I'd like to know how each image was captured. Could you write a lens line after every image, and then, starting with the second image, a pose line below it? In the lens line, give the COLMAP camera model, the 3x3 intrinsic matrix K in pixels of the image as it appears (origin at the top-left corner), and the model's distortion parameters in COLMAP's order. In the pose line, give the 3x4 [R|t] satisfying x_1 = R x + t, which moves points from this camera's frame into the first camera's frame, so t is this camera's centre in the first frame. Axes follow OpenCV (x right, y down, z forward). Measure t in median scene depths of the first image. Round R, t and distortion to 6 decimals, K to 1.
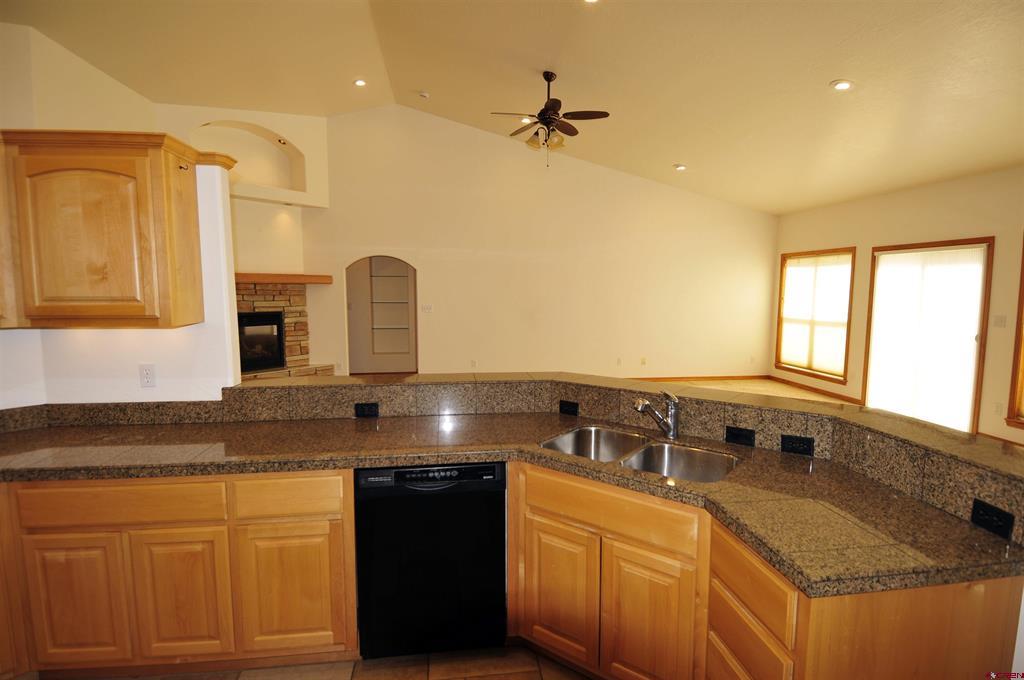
lens RADIAL K [[526.5, 0, 512.0], [0, 526.5, 340.0], [0, 0, 1]] dist [0.036186, -0.042867]
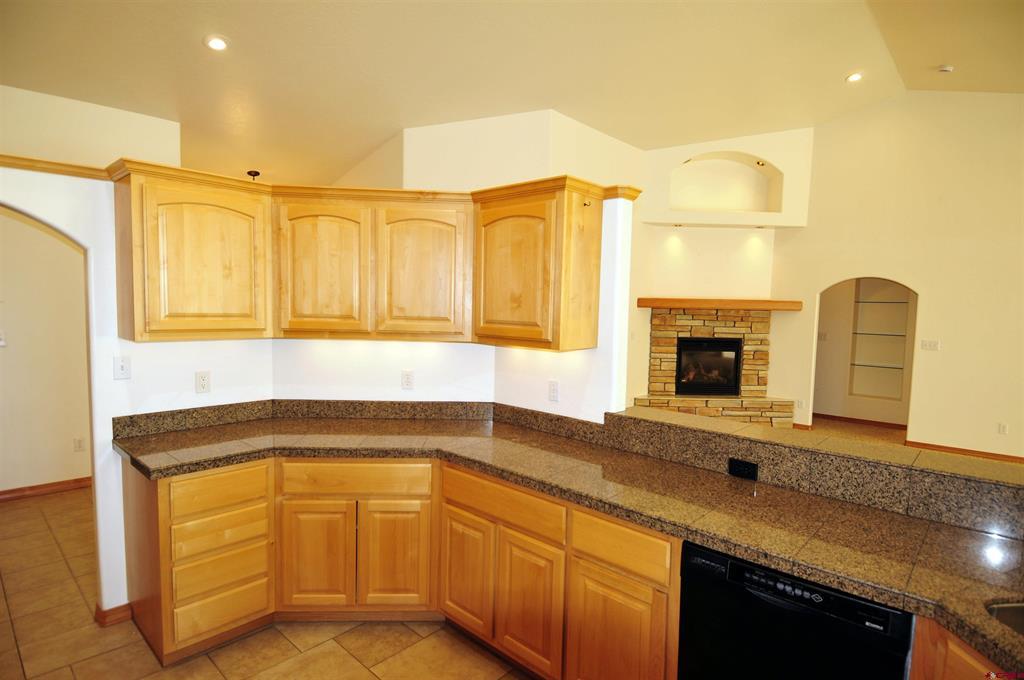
lens RADIAL K [[526.5, 0, 512.0], [0, 526.5, 340.0], [0, 0, 1]] dist [0.036186, -0.042867]
pose [[0.644280, 0.060351, -0.762404, 0.108931], [-0.095557, 0.995422, -0.001955, -0.030180], [0.758796, 0.074112, 0.647098, 0.190061]]
